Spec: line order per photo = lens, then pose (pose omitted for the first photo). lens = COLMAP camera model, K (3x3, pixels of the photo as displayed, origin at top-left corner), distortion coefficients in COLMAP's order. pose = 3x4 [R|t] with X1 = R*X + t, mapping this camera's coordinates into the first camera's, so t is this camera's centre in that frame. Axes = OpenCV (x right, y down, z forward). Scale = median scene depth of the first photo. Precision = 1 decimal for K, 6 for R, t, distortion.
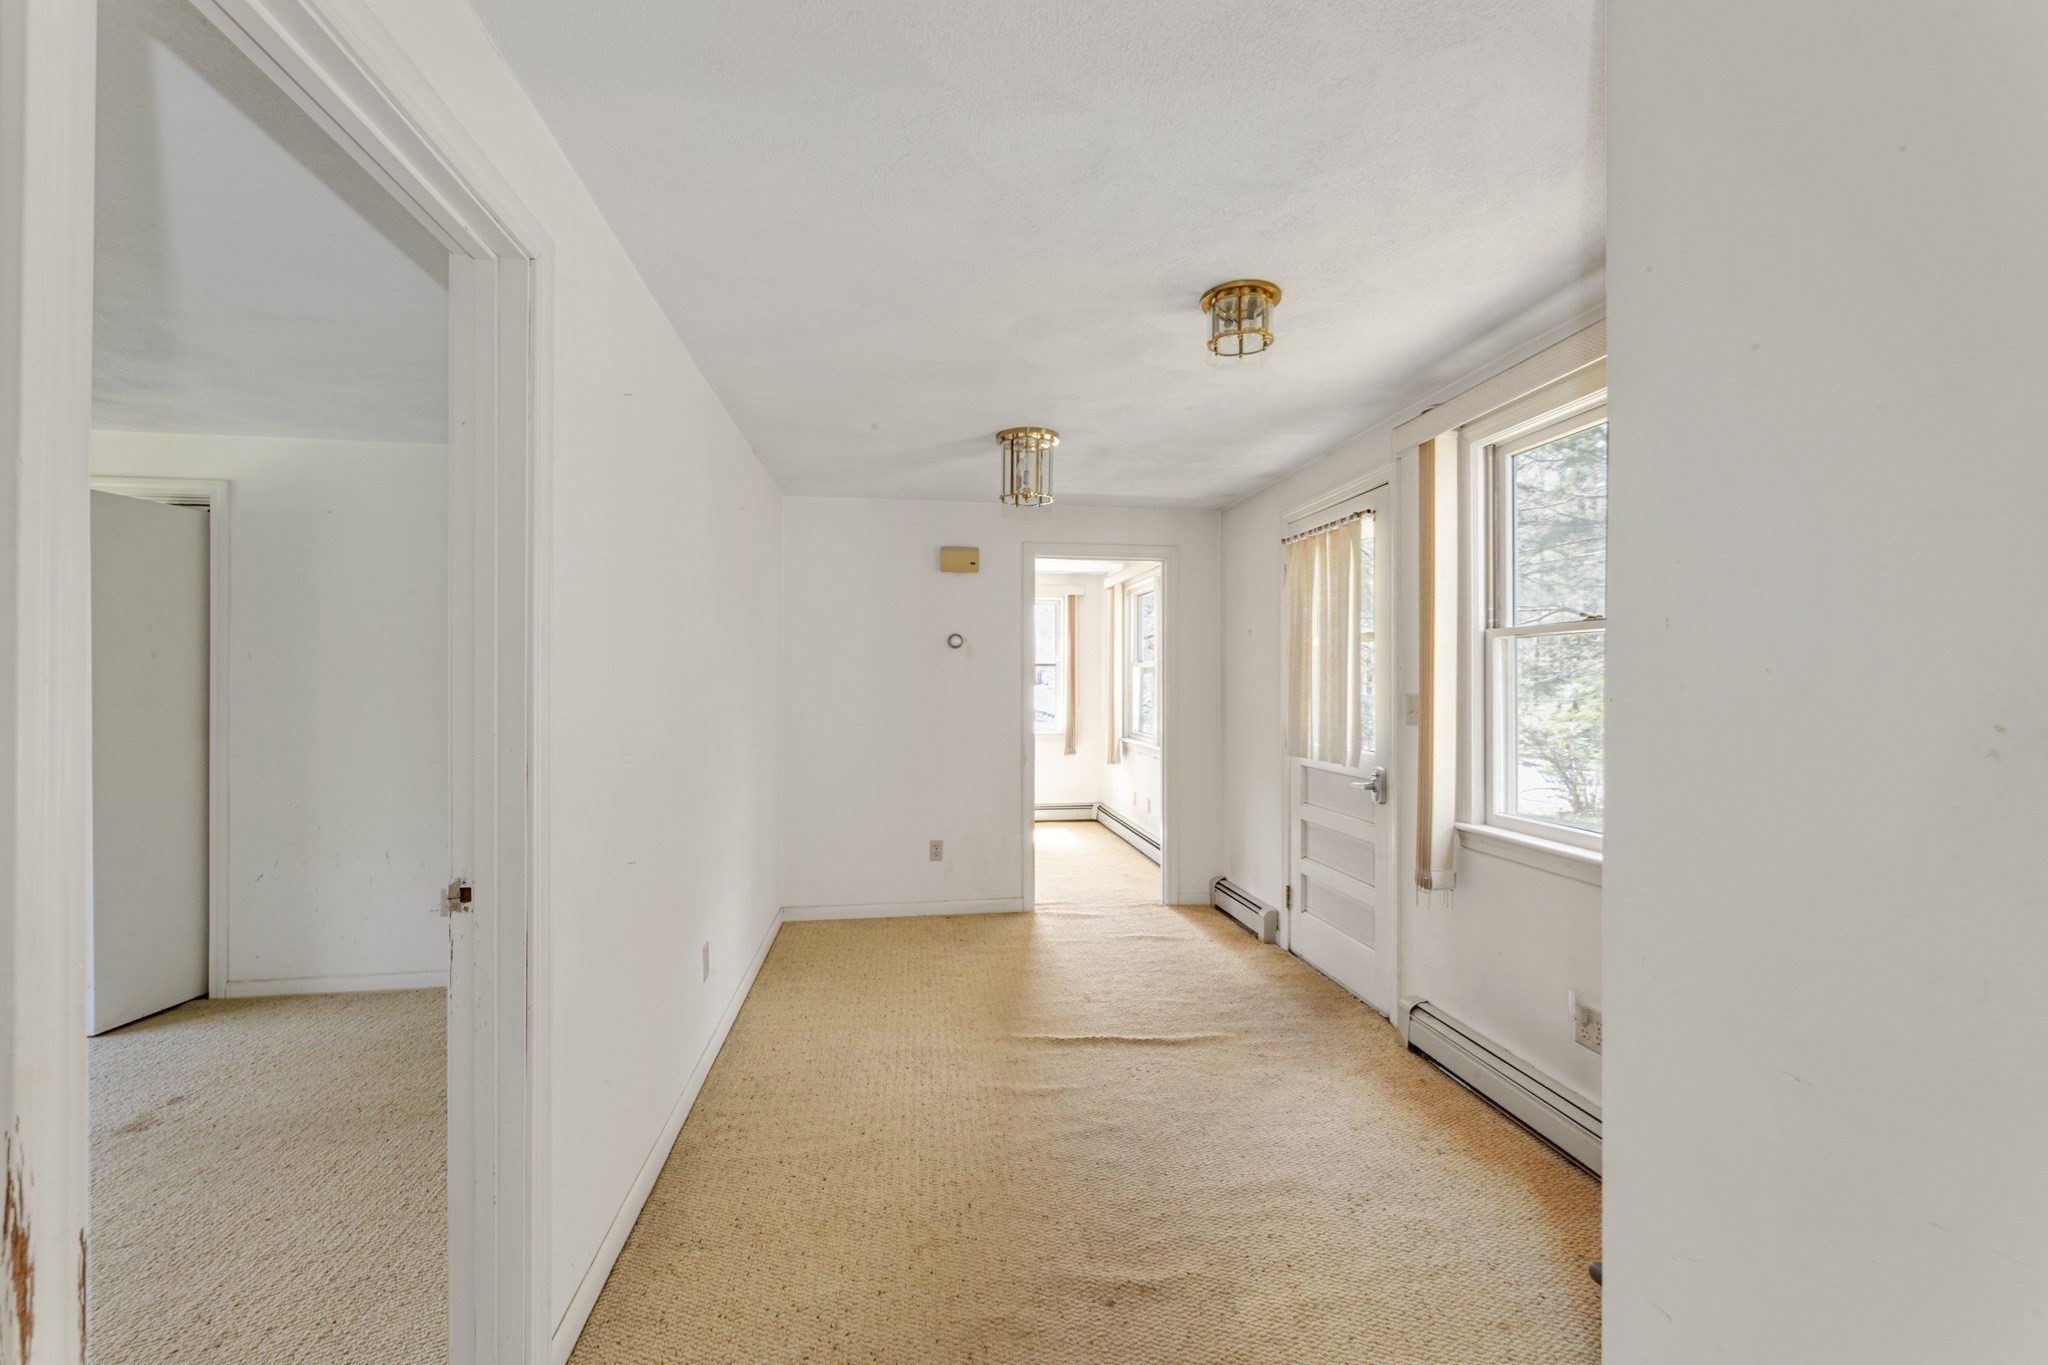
lens RADIAL K [[836.5, 0, 1034.2], [0, 836.5, 679.1], [0, 0, 1]] dist [-0.000960, -0.000211]
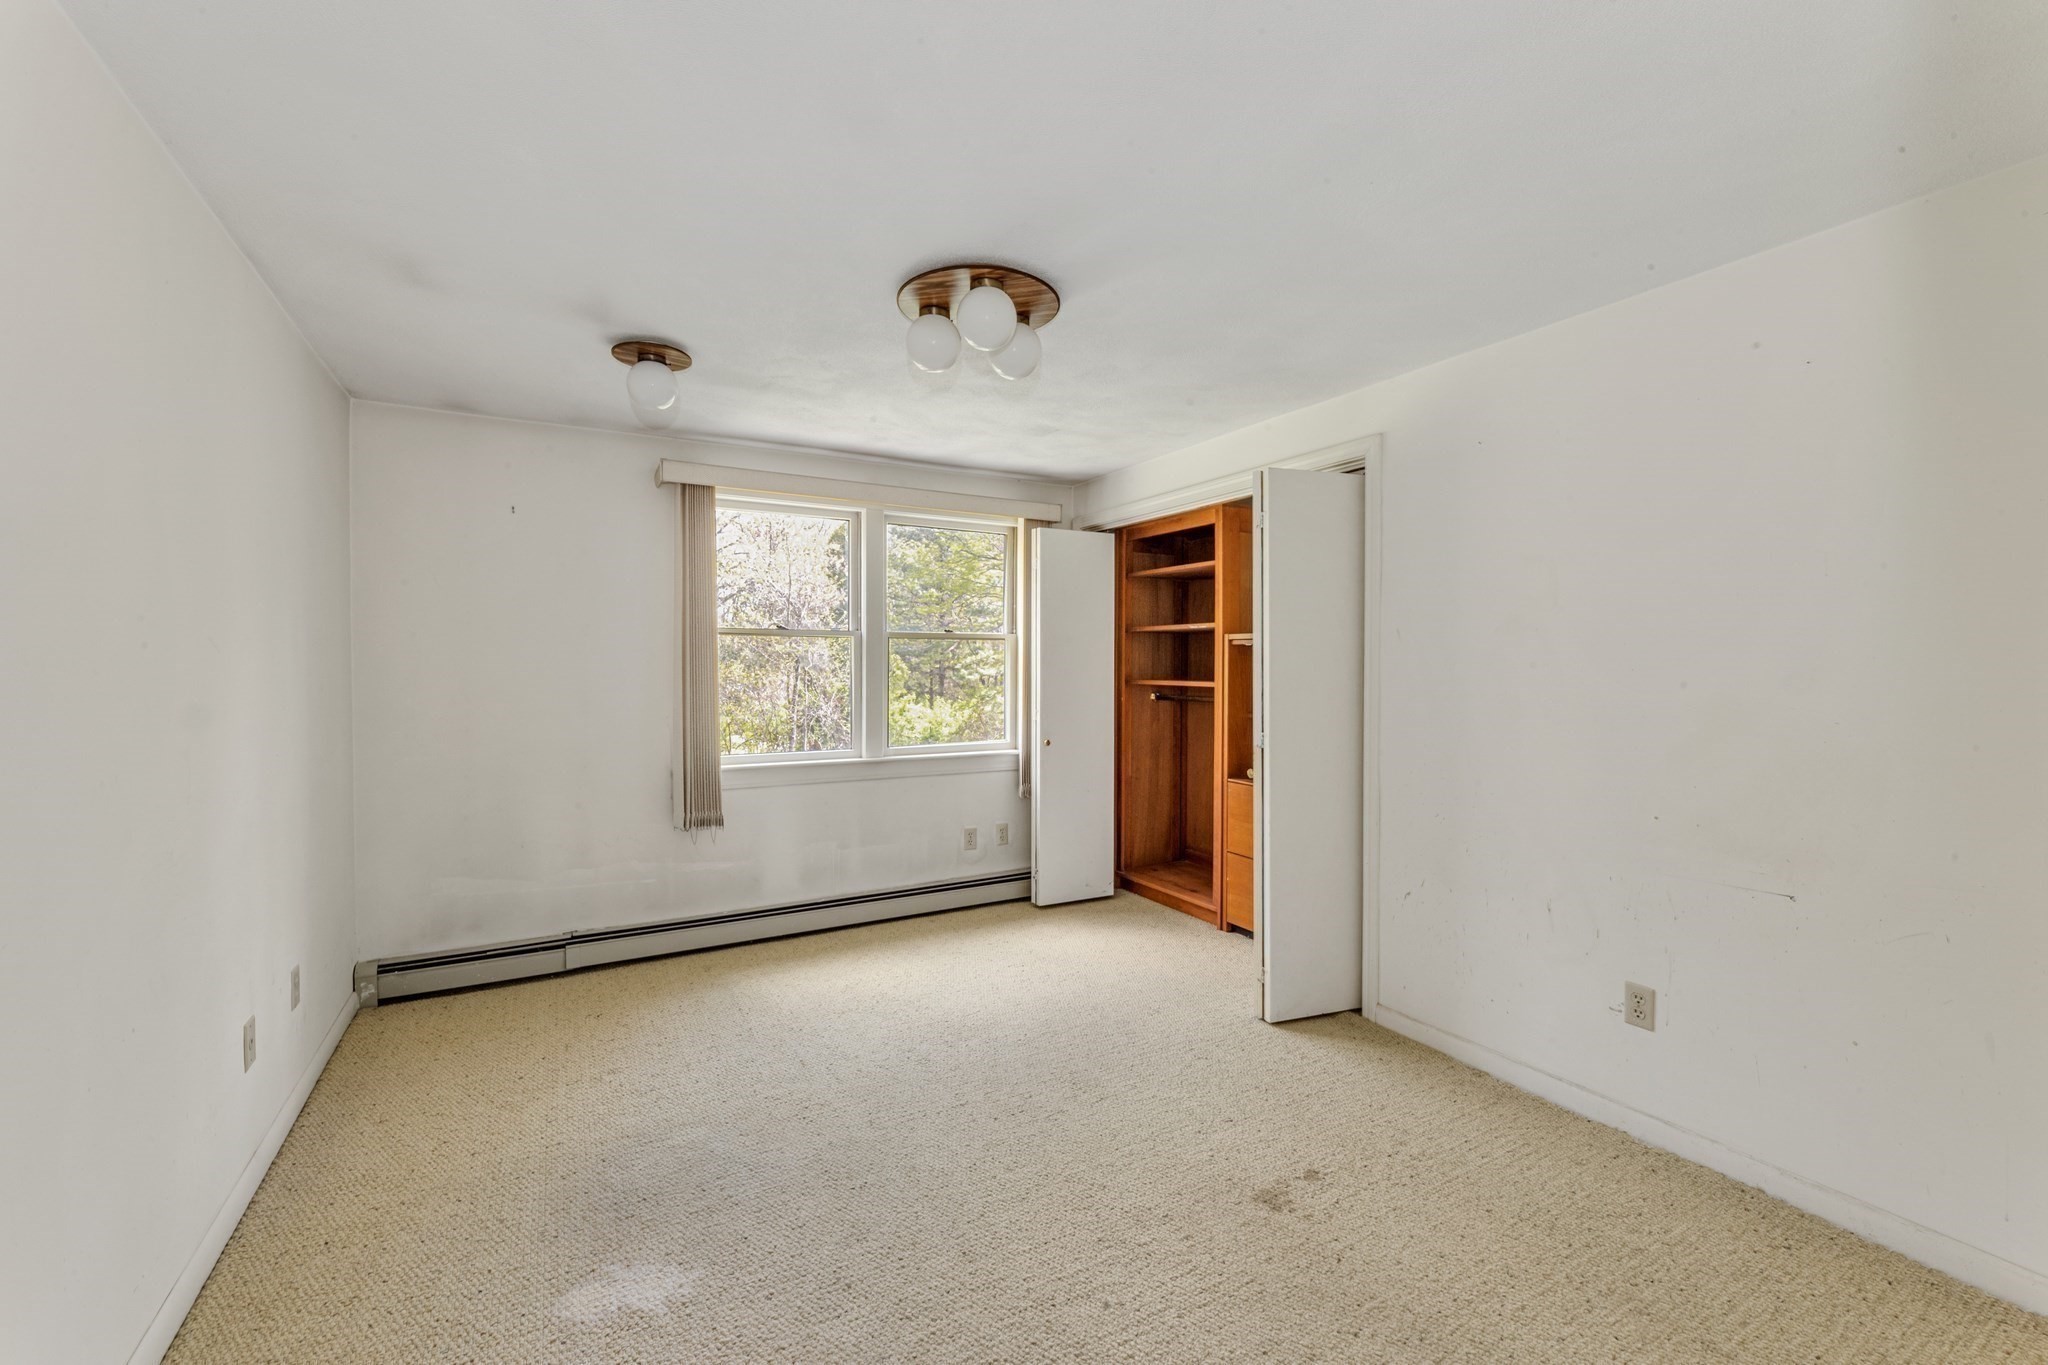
lens RADIAL K [[836.5, 0, 1034.3], [0, 836.5, 667.6], [0, 0, 1]] dist [-0.000960, -0.000211]
pose [[0.364503, 0.009949, -0.931149, -0.298021], [0.004158, 0.999916, 0.012311, -0.003750], [0.931193, -0.008360, 0.364430, 0.365743]]
